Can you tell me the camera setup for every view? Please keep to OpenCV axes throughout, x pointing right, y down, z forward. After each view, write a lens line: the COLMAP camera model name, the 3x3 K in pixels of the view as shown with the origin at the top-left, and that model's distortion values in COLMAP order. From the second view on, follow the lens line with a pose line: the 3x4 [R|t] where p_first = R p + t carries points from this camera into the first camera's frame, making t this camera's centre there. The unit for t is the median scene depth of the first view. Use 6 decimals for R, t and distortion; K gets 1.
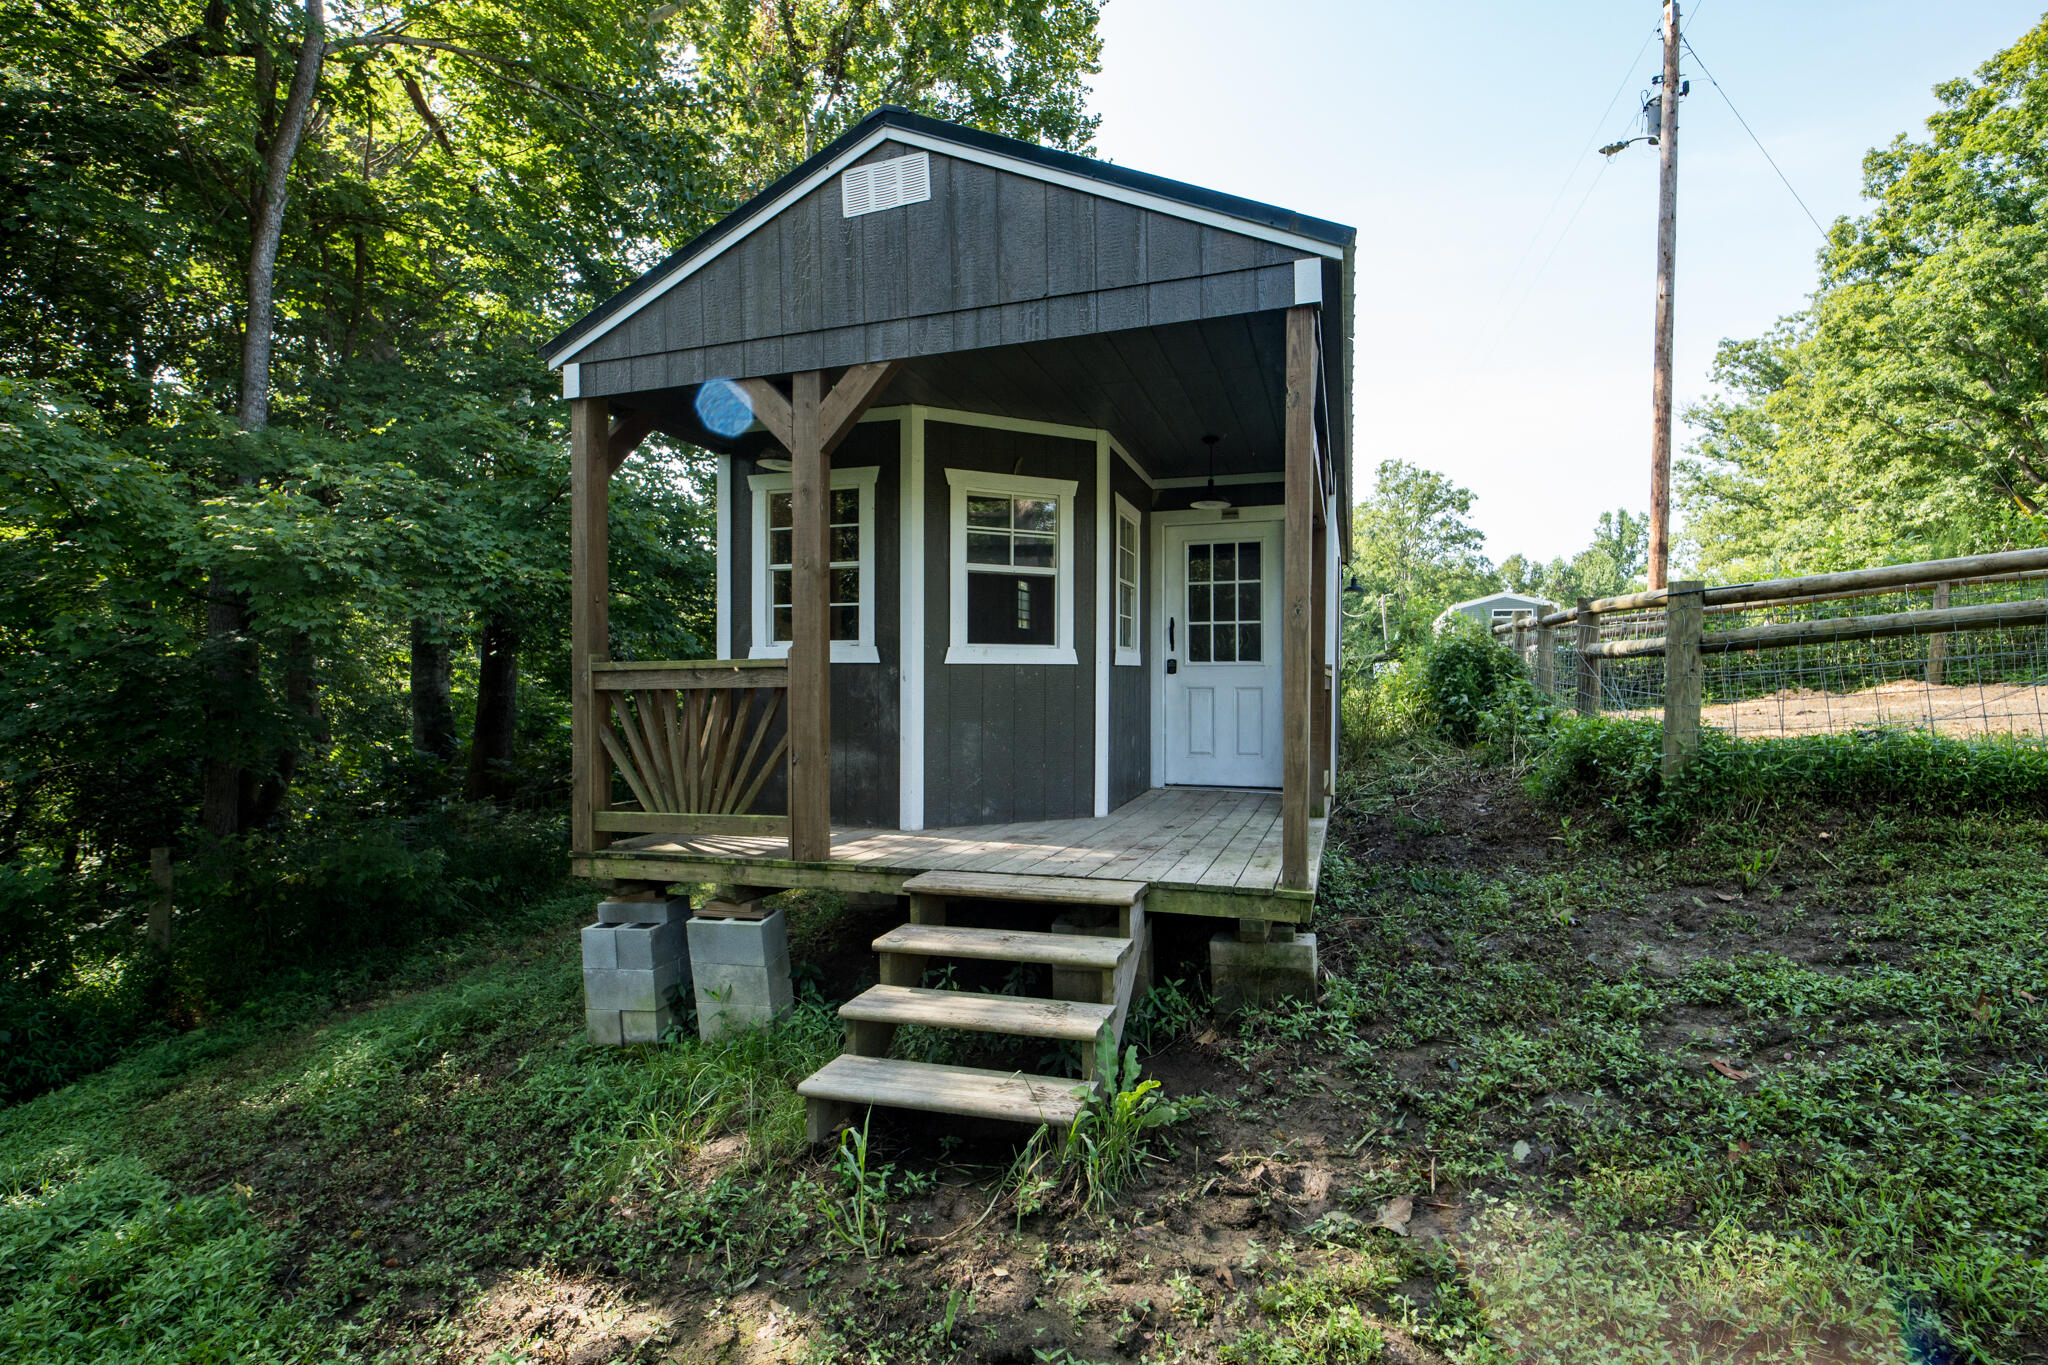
lens RADIAL K [[973.6, 0, 1018.6], [0, 973.6, 679.3], [0, 0, 1]] dist [0.009229, -0.013335]
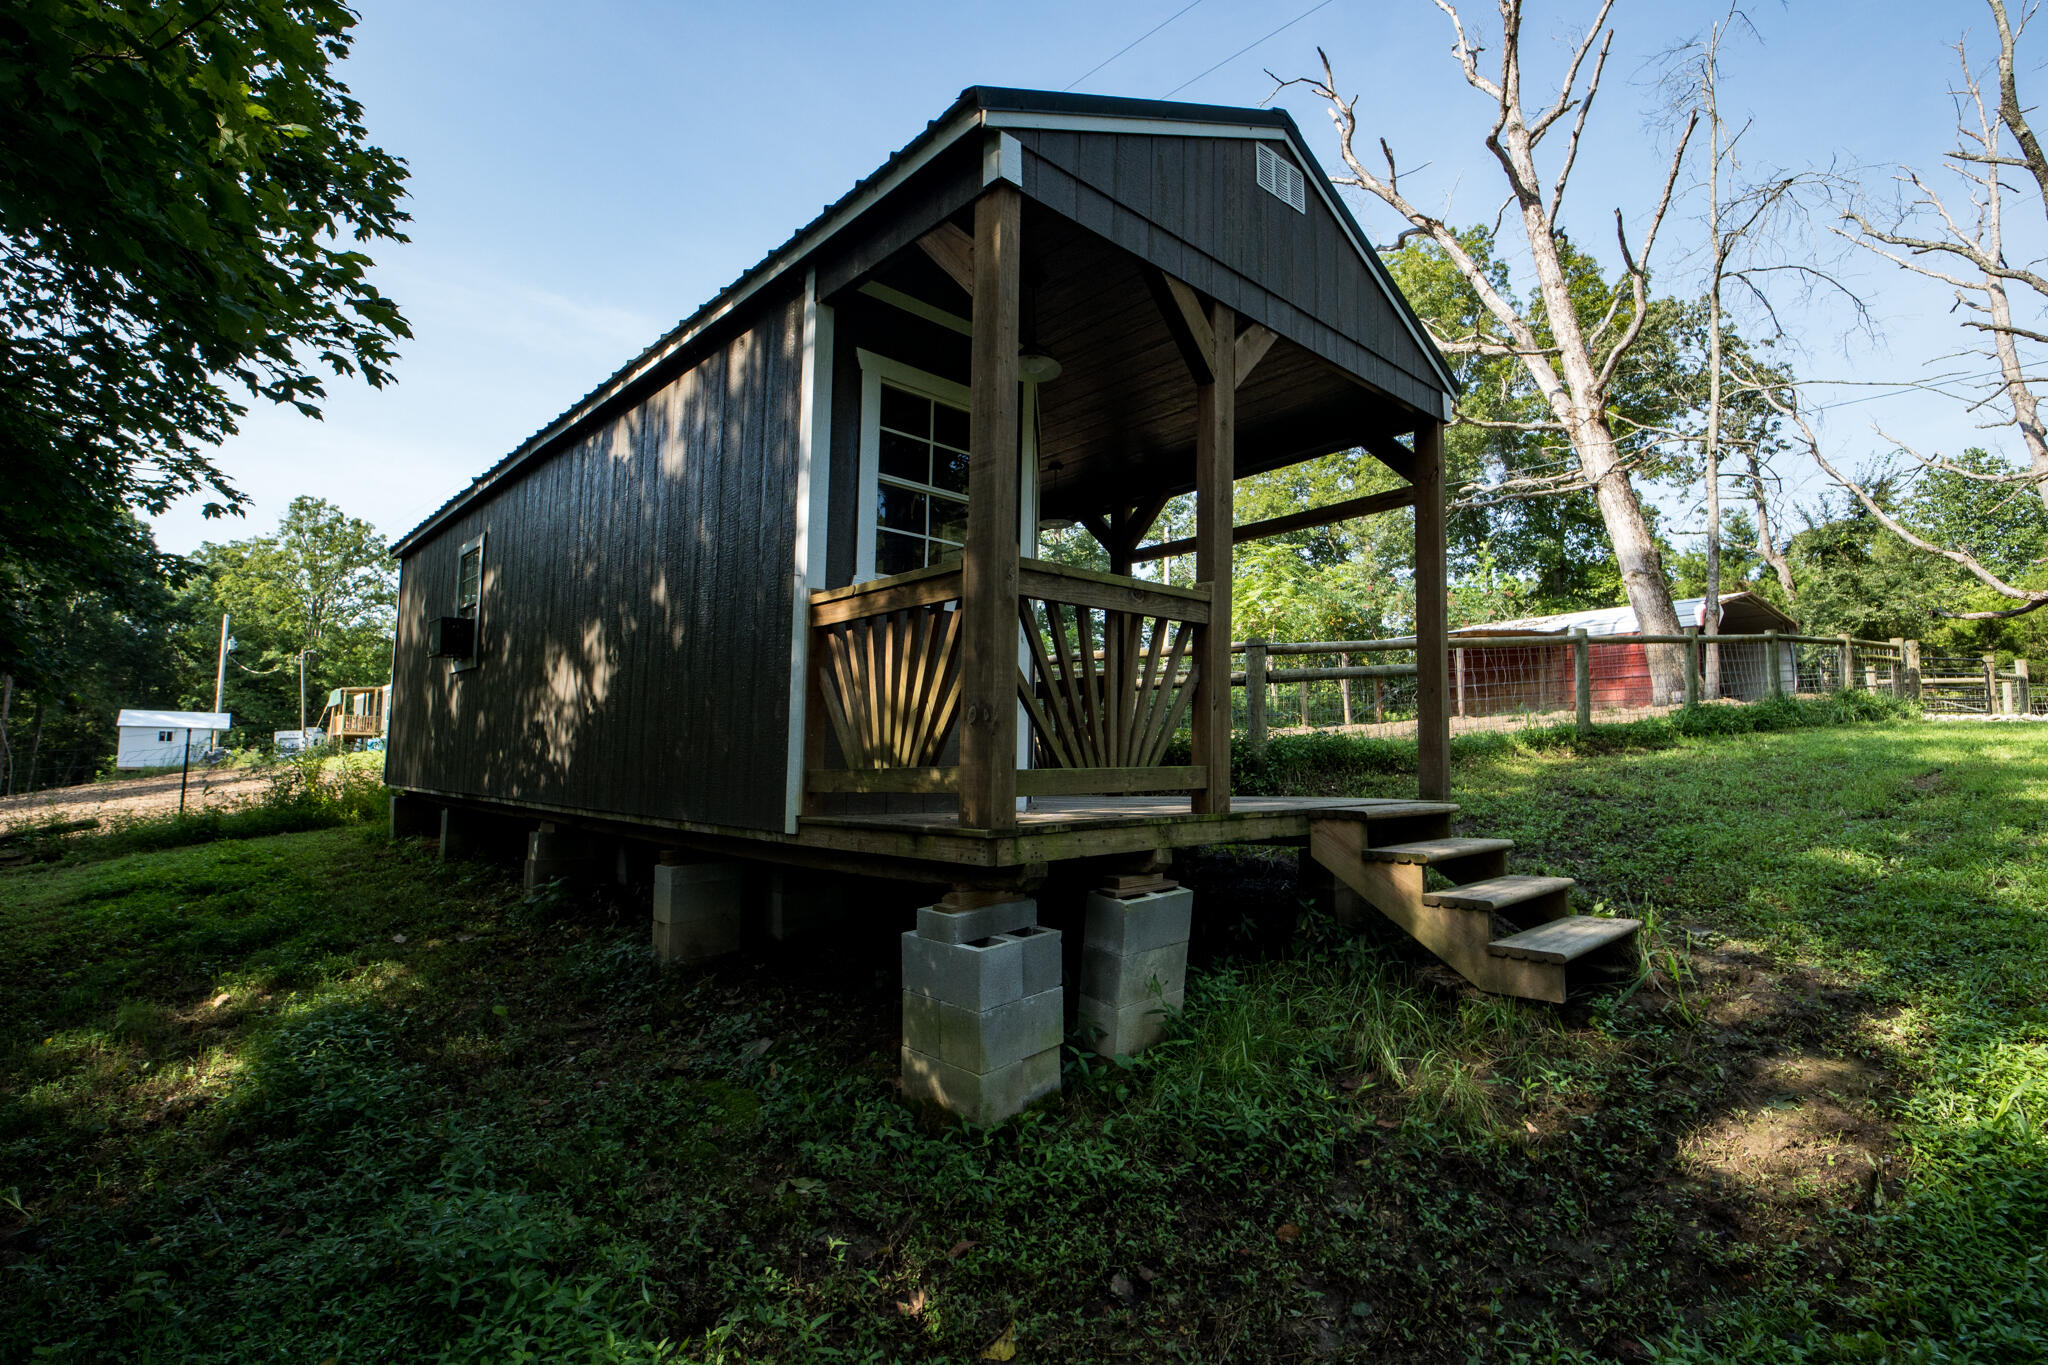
lens RADIAL K [[973.6, 0, 1027.7], [0, 973.6, 675.4], [0, 0, 1]] dist [0.009229, -0.013335]
pose [[0.479203, 0.088228, 0.873258, -0.185483], [-0.010984, 0.995460, -0.094547, 0.024047], [-0.877635, 0.035715, 0.477997, 0.117896]]
